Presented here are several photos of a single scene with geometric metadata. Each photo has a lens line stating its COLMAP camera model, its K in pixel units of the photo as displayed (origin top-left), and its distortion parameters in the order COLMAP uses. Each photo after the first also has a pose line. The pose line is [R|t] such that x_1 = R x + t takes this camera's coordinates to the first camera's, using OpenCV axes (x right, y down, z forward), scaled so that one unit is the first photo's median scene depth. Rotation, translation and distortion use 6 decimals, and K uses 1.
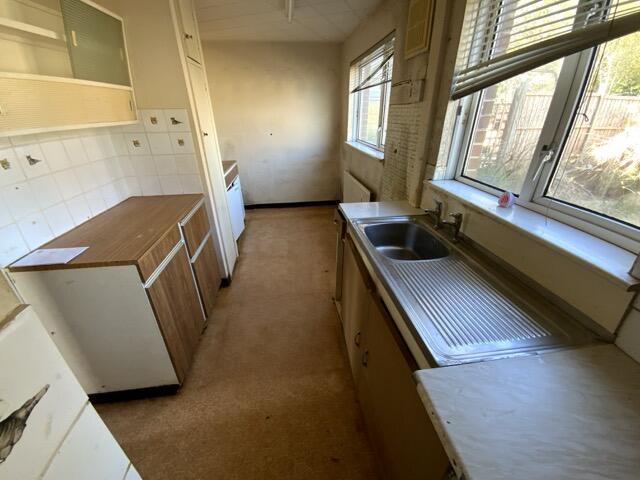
lens RADIAL K [[259.1, 0, 320.8], [0, 259.1, 239.8], [0, 0, 1]] dist [0.015973, -0.016028]
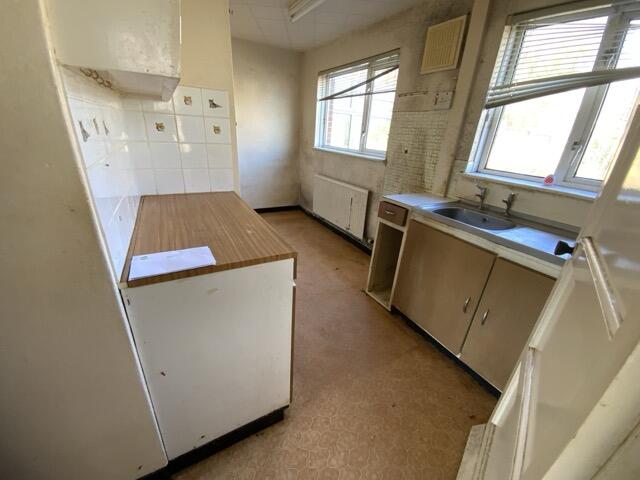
lens RADIAL K [[259.1, 0, 318.7], [0, 259.1, 239.9], [0, 0, 1]] dist [0.015973, -0.016028]
pose [[0.924390, -0.085350, 0.371777, -0.633451], [0.103479, 0.994207, -0.029048, 0.047150], [-0.367144, 0.065323, 0.927868, 0.122269]]
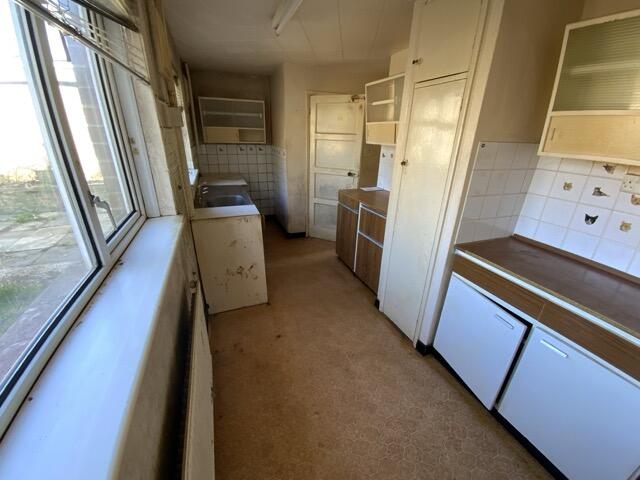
lens RADIAL K [[259.1, 0, 321.0], [0, 259.1, 238.9], [0, 0, 1]] dist [0.015973, -0.016028]
pose [[-0.969162, 0.074052, -0.235033, 0.093034], [-0.127593, 0.665173, 0.735707, -0.997705], [0.210818, 0.743008, -0.635212, 2.001677]]
